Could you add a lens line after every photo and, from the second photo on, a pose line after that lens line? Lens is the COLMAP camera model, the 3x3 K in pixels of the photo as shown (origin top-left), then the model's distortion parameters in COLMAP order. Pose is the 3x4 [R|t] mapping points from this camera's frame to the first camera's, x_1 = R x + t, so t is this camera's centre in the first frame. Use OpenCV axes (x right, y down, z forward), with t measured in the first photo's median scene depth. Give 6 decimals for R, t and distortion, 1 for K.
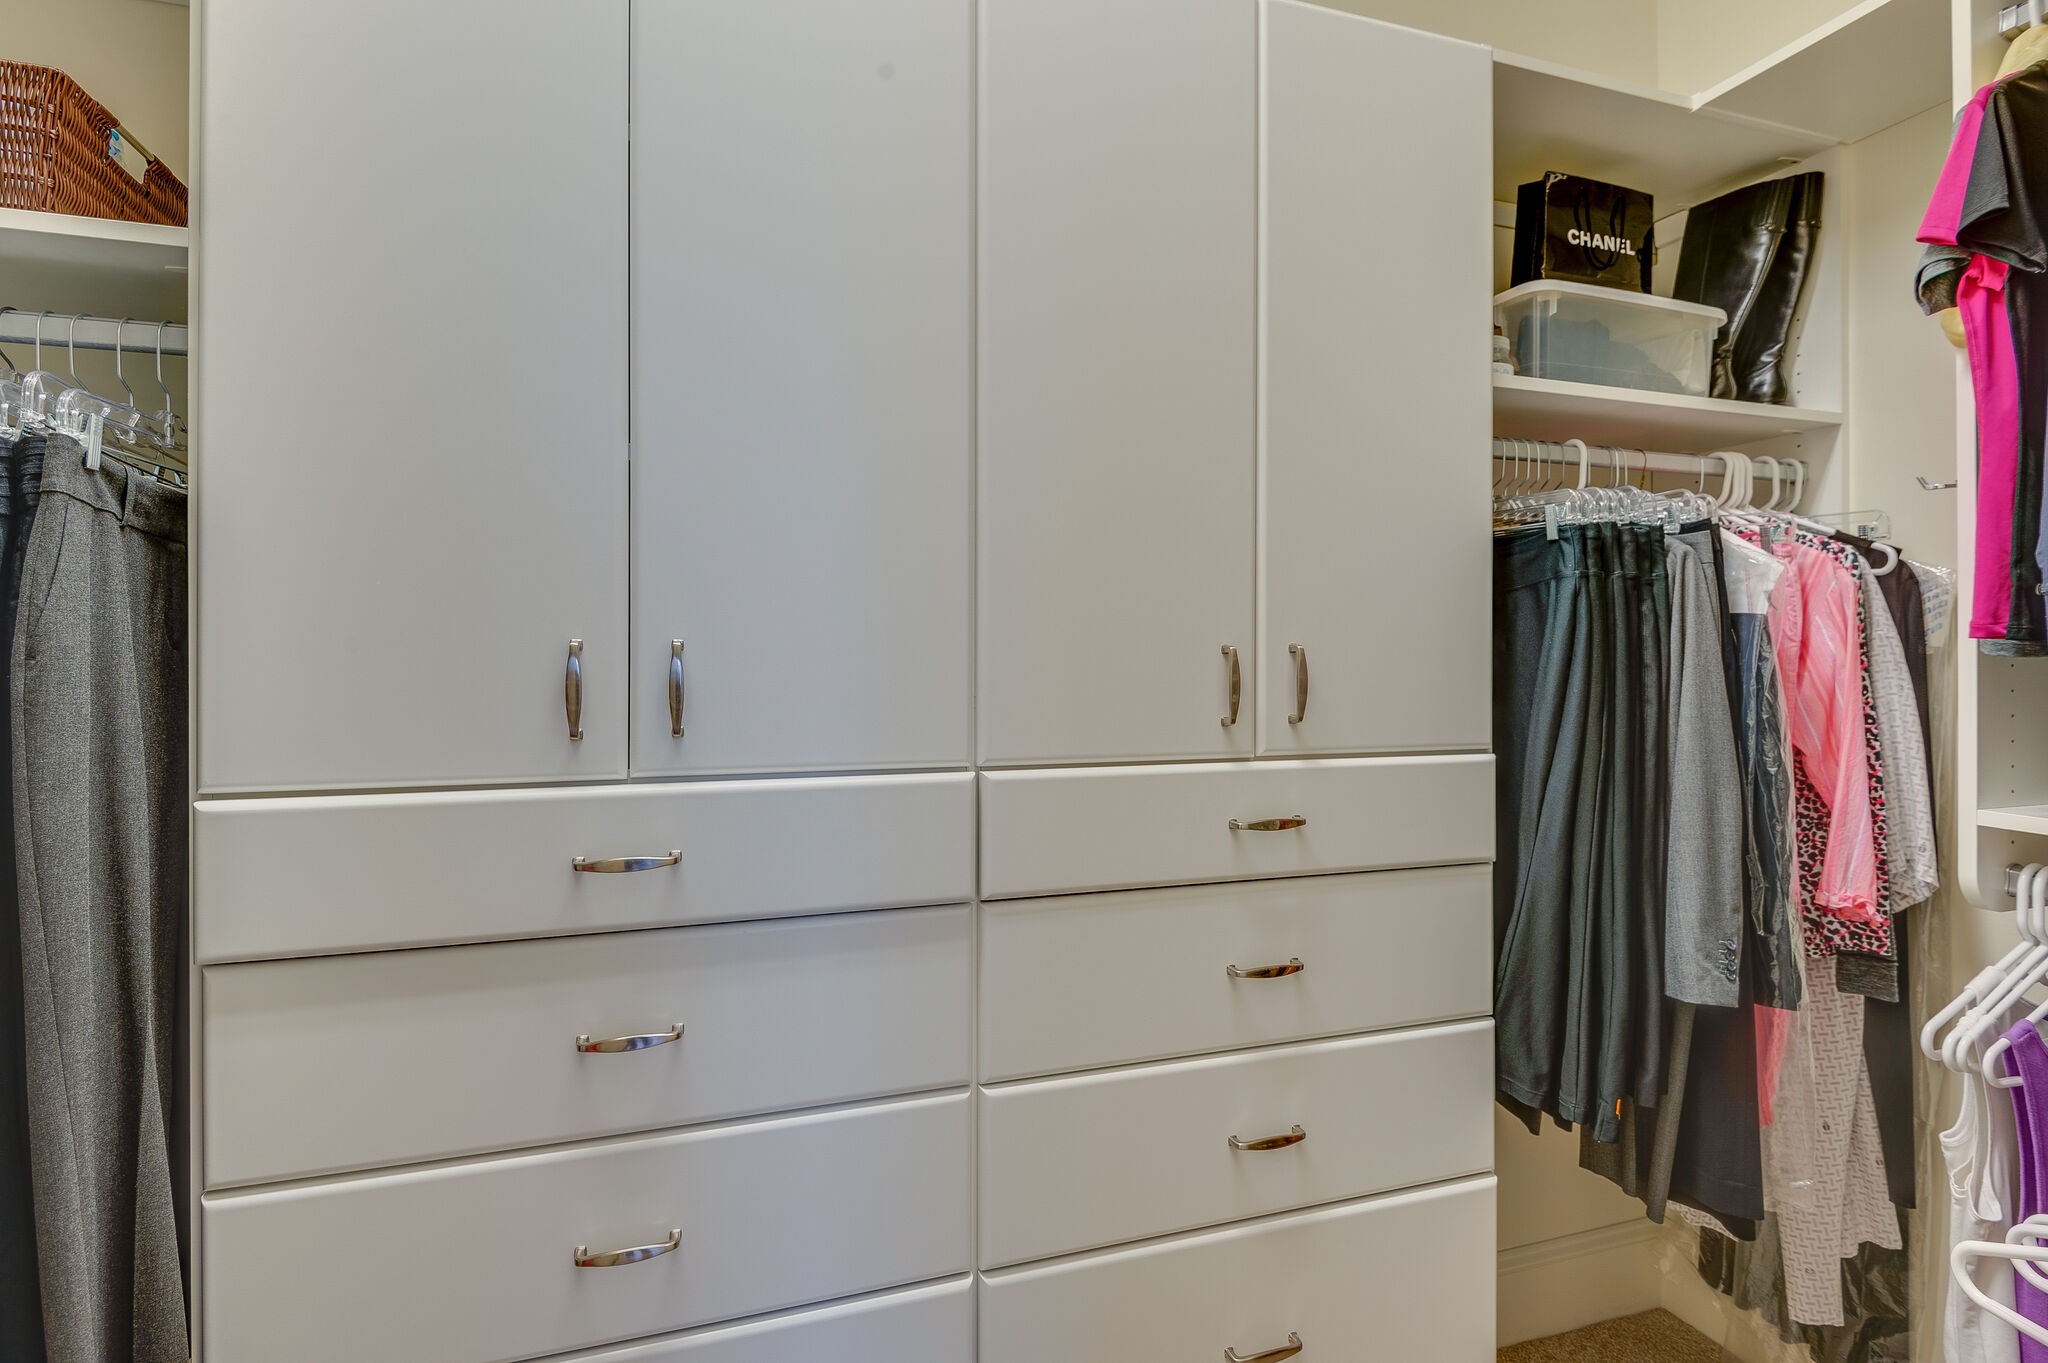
lens RADIAL K [[990.0, 0, 1028.3], [0, 990.0, 673.6], [0, 0, 1]] dist [0.009099, -0.008934]
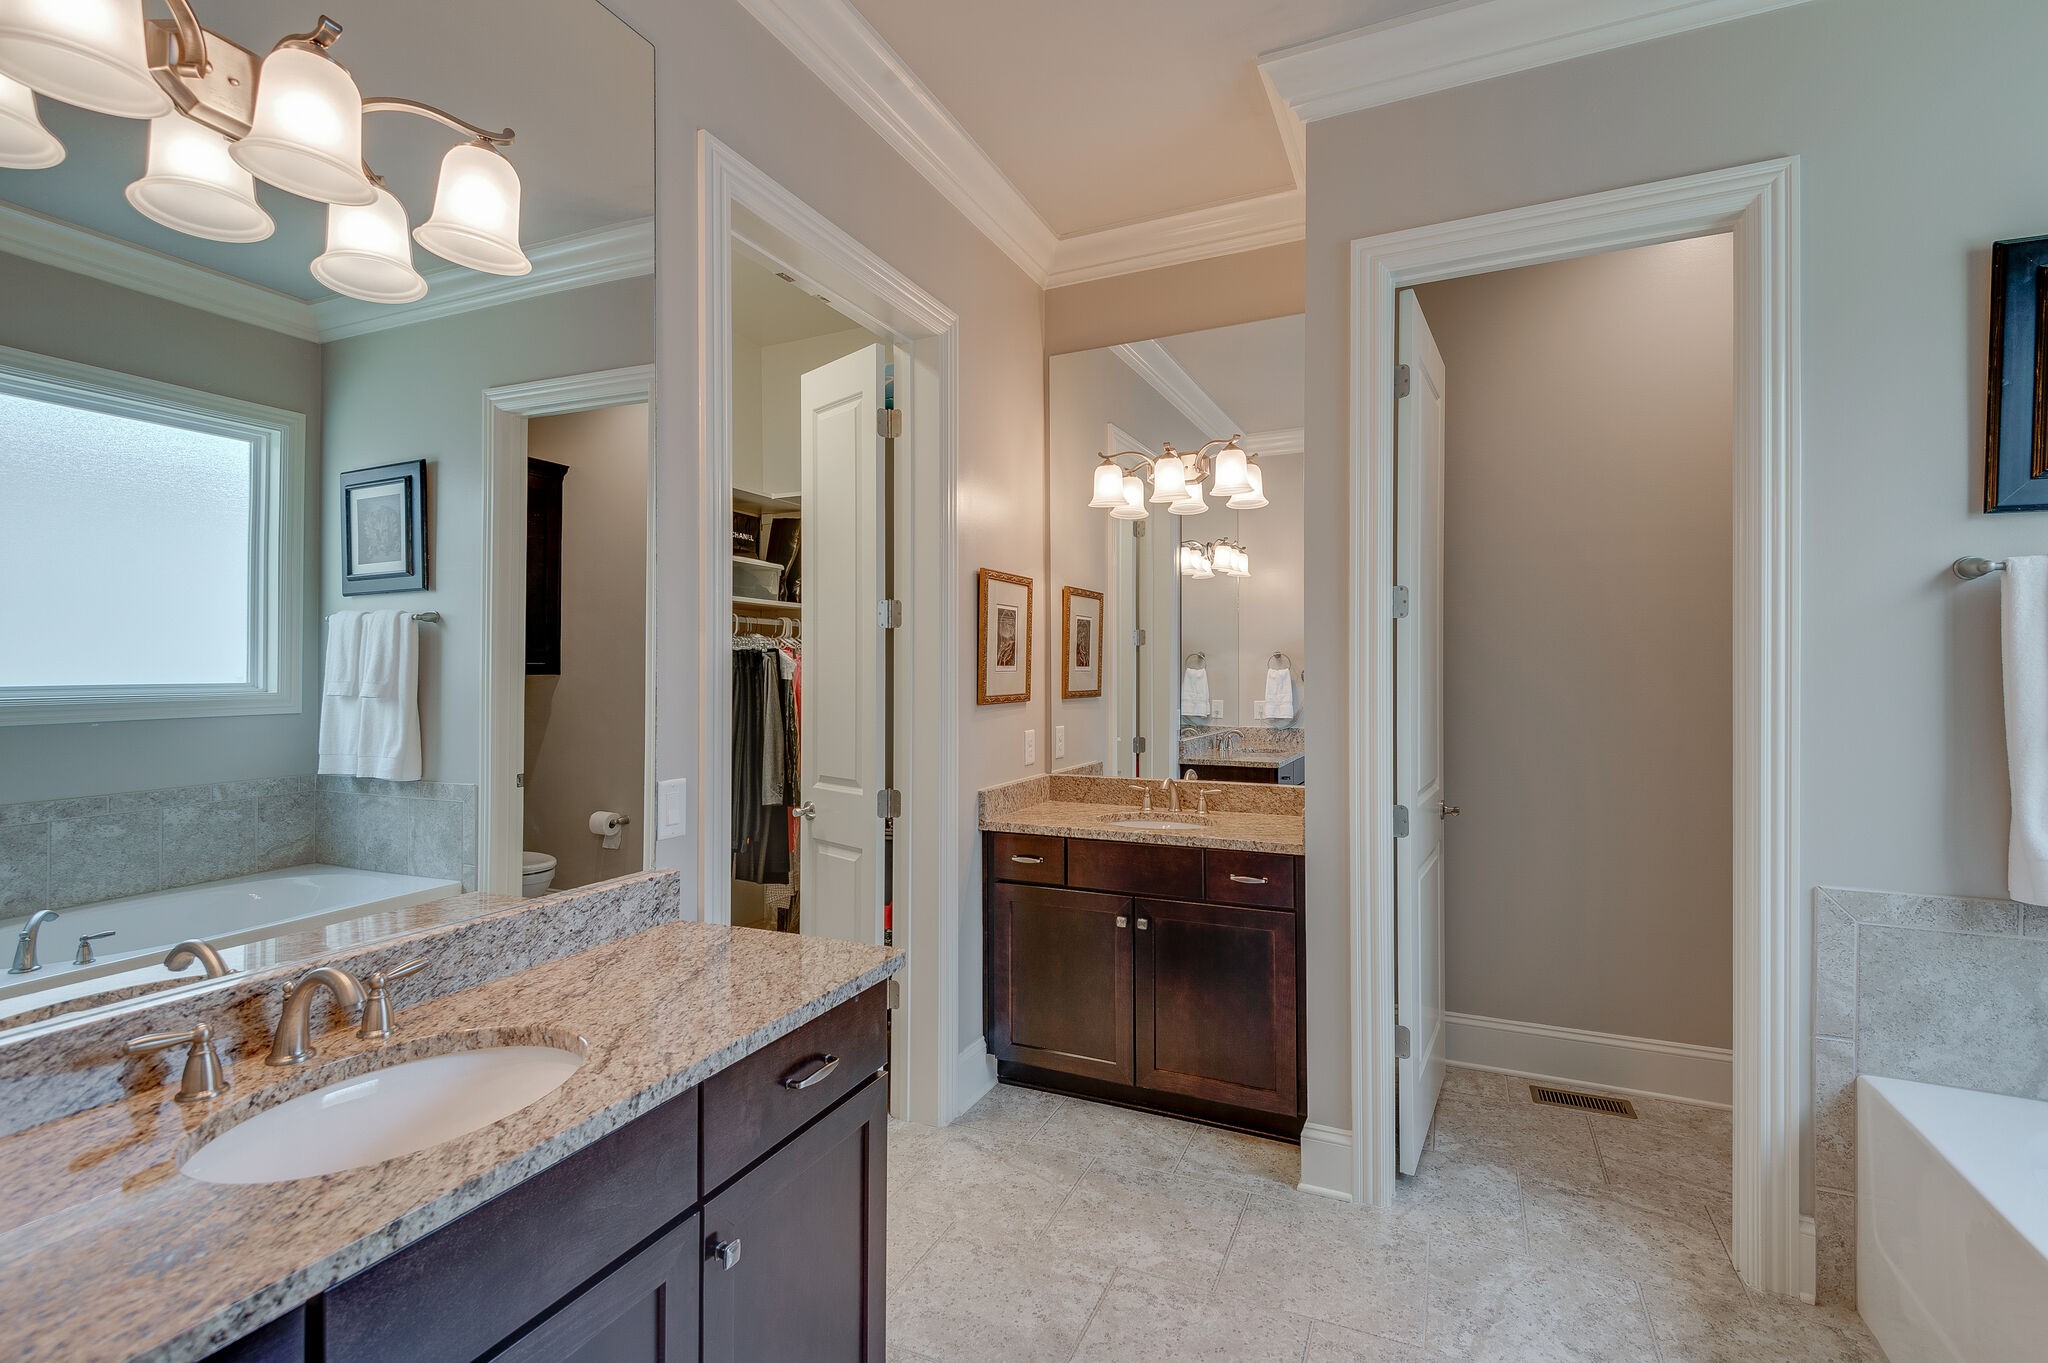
lens RADIAL K [[921.3, 0, 1028.7], [0, 921.3, 683.4], [0, 0, 1]] dist [0.026358, -0.014881]
pose [[0.674895, 0.002987, 0.737908, -0.779918], [0.002941, 0.999973, -0.006738, -0.023408], [-0.737908, 0.006718, 0.674868, -1.317677]]
